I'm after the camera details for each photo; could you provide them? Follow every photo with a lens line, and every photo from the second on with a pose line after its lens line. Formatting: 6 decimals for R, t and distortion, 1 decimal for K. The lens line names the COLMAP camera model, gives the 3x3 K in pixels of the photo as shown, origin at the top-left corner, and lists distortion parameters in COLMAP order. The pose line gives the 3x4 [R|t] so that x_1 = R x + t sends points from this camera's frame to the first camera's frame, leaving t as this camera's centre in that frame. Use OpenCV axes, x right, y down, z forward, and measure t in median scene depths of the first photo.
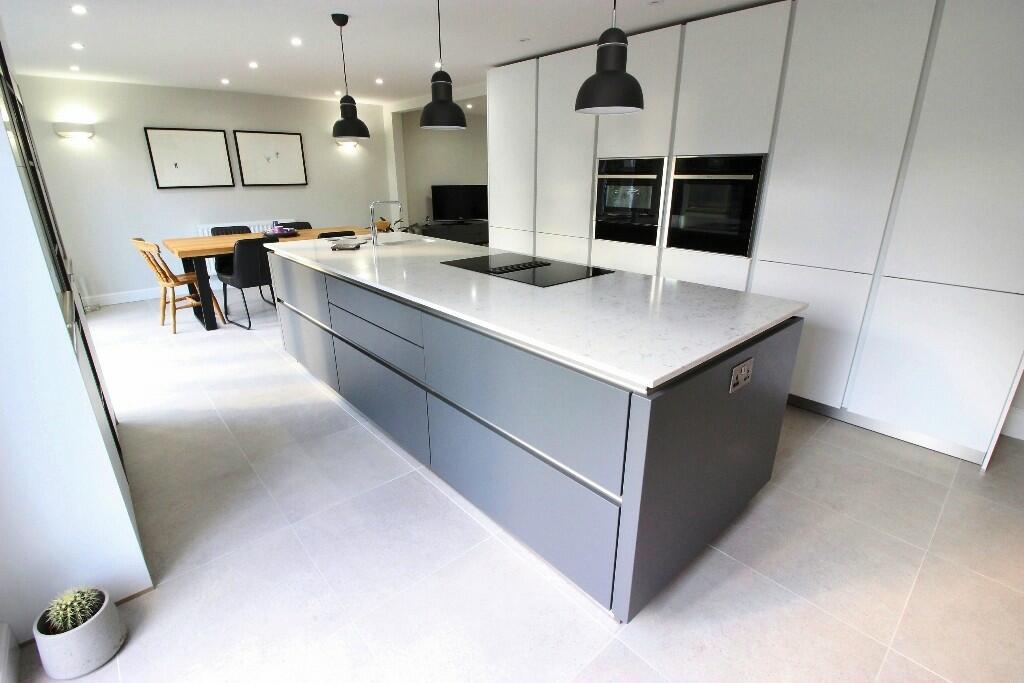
lens RADIAL K [[478.8, 0, 503.8], [0, 478.8, 337.0], [0, 0, 1]] dist [0.000296, -0.013602]
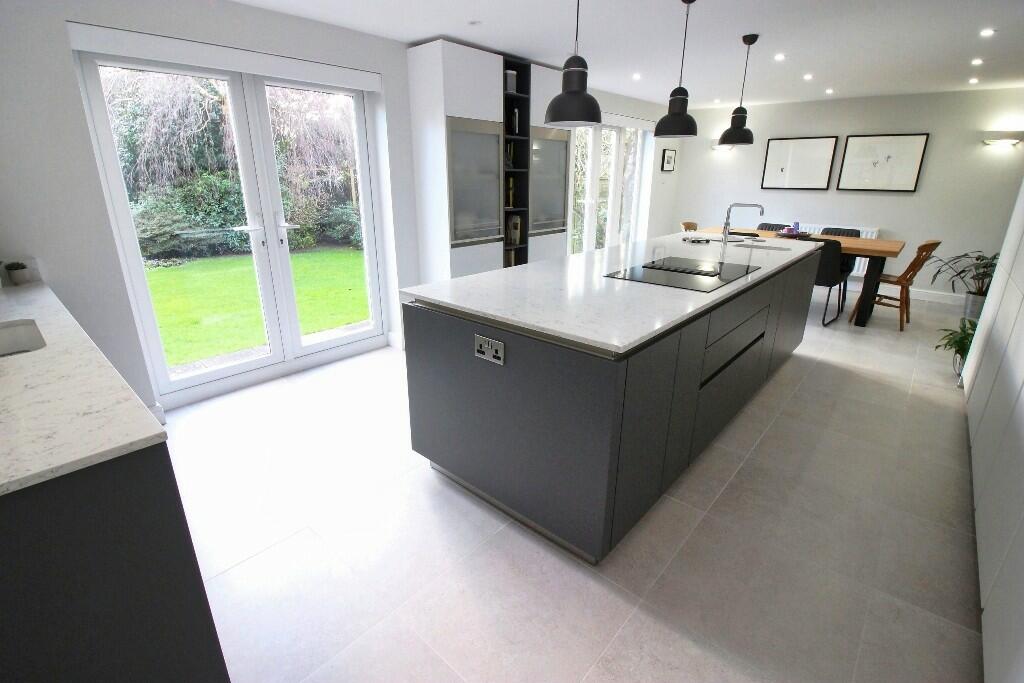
lens RADIAL K [[470.0, 0, 510.6], [0, 470.0, 331.0], [0, 0, 1]] dist [0.000095, -0.012494]
pose [[0.128871, 0.313690, -0.940740, 0.443670], [-0.327732, 0.908818, 0.258150, -0.076629], [0.935940, 0.275042, 0.219926, 0.226308]]
